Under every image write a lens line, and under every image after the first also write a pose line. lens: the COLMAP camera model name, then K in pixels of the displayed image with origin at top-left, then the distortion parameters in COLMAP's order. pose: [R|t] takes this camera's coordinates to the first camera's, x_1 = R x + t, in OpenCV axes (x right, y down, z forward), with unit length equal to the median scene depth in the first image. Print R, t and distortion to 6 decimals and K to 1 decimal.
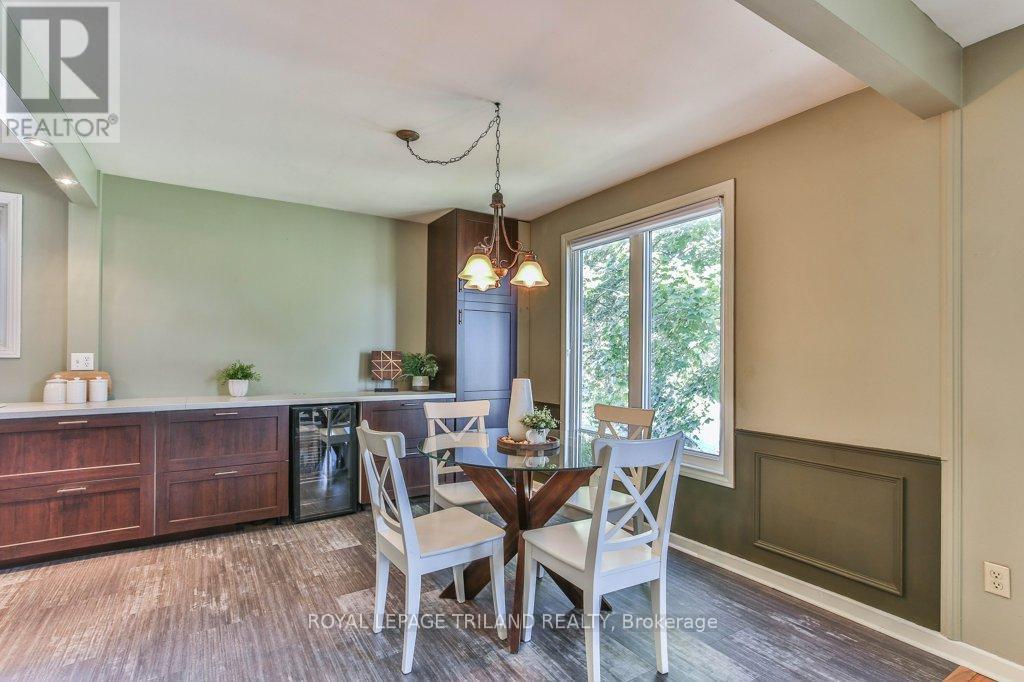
lens RADIAL K [[495.4, 0, 507.5], [0, 495.4, 347.4], [0, 0, 1]] dist [-0.001359, 0.000216]
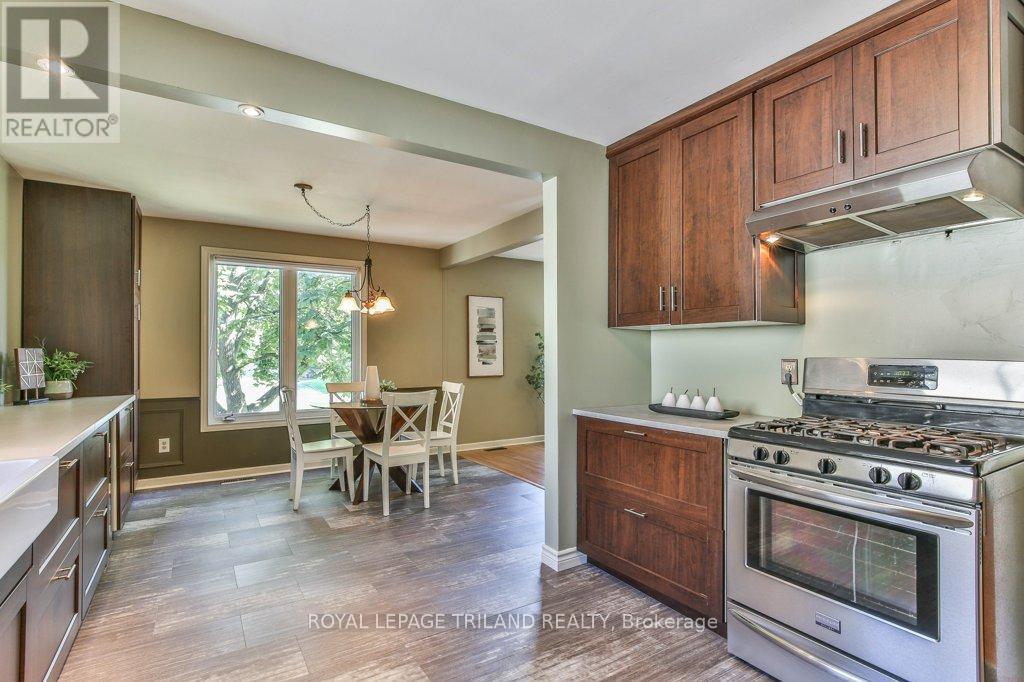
lens RADIAL K [[501.9, 0, 507.5], [0, 501.9, 342.7], [0, 0, 1]] dist [-0.000110, 0.000218]
pose [[0.000314, 0.015113, 0.999886, -1.319378], [-0.010650, 0.999829, -0.015109, 0.001753], [-0.999943, -0.010644, 0.000475, 0.389480]]
